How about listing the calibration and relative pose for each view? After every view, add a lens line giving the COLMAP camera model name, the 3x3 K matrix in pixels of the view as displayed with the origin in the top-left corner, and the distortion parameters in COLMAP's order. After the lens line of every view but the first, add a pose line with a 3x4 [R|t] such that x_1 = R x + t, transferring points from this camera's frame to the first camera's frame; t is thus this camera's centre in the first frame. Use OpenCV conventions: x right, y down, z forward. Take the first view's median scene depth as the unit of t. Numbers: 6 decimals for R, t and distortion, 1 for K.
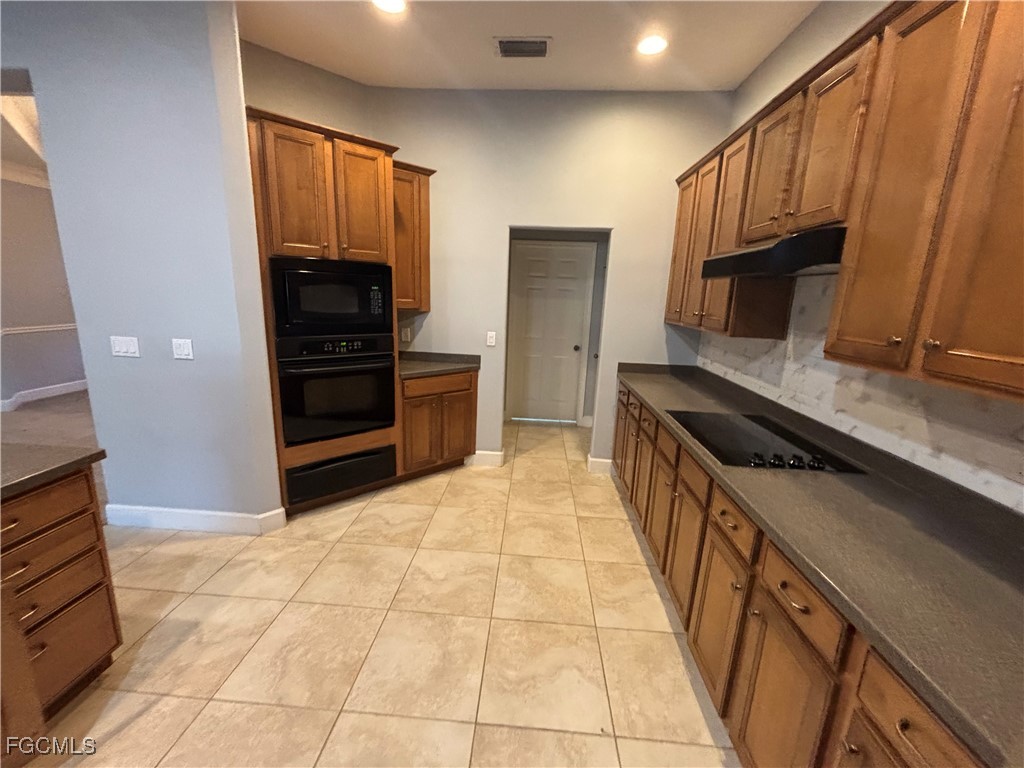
lens RADIAL K [[409.9, 0, 511.1], [0, 409.9, 380.9], [0, 0, 1]] dist [0.000326, -0.000059]
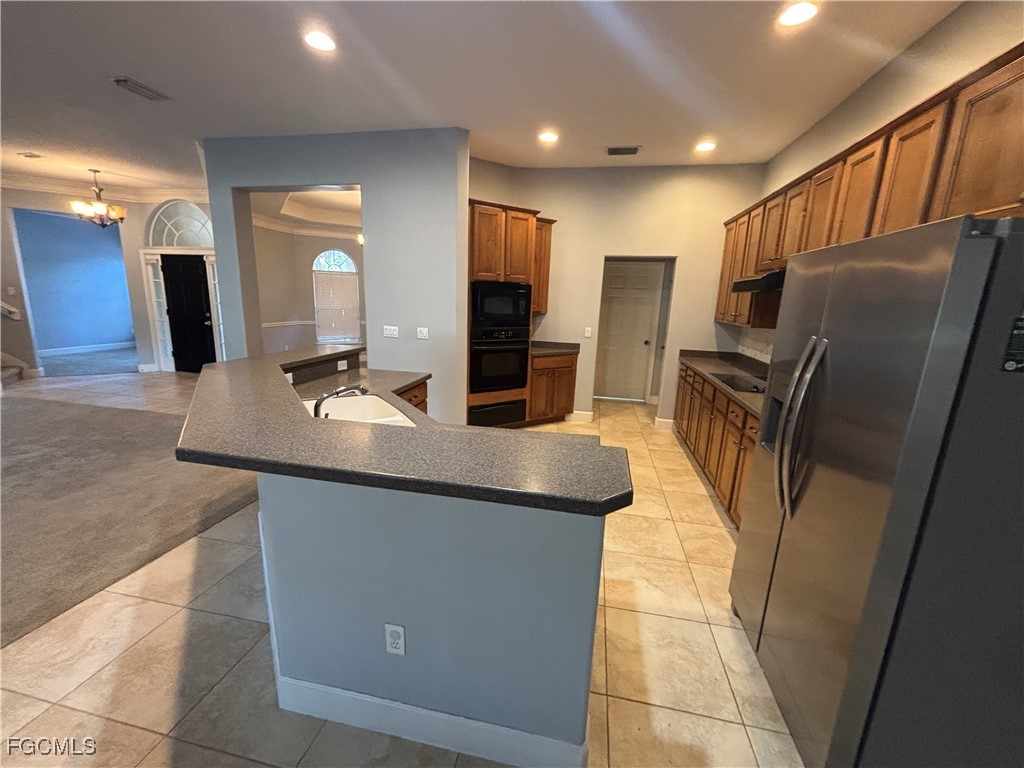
lens RADIAL K [[414.2, 0, 509.9], [0, 414.2, 384.2], [0, 0, 1]] dist [0.000658, -0.000254]
pose [[0.990665, 0.024450, -0.134106, -0.141649], [-0.025654, 0.999645, -0.007253, 0.114286], [0.133881, 0.010625, 0.990940, -0.563881]]
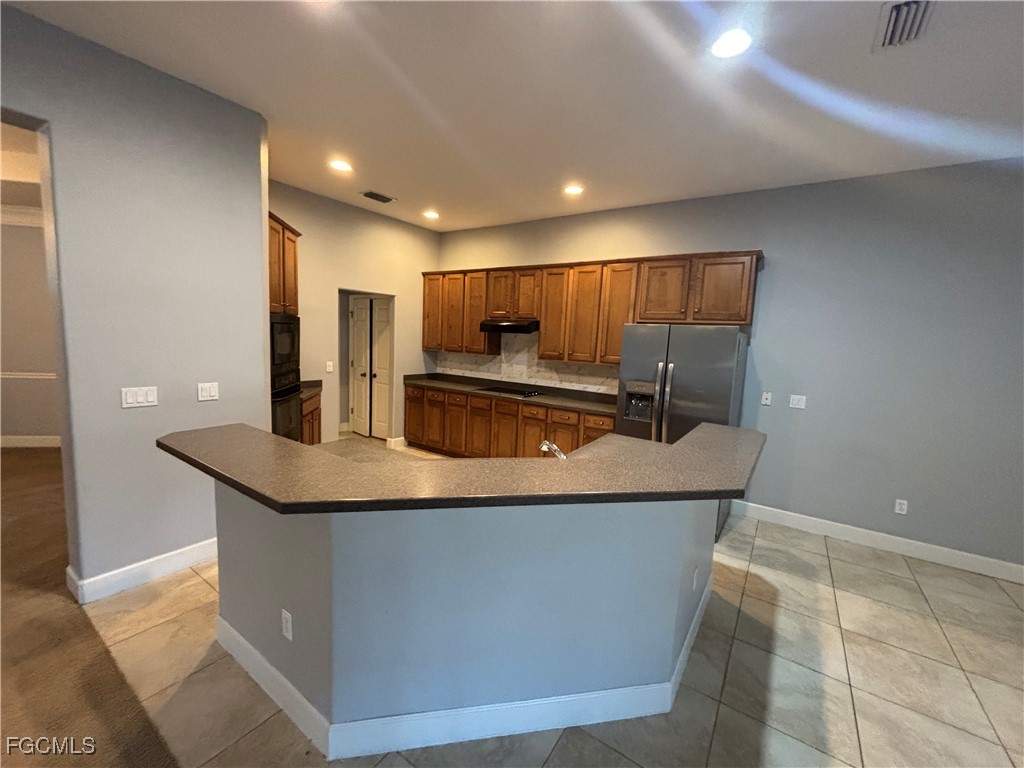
lens RADIAL K [[414.2, 0, 509.9], [0, 414.2, 384.2], [0, 0, 1]] dist [0.000658, -0.000254]
pose [[0.518897, -0.114435, 0.847143, -1.047851], [0.152478, 0.987497, 0.039998, -0.011938], [-0.841128, 0.108416, 0.529858, -0.261131]]
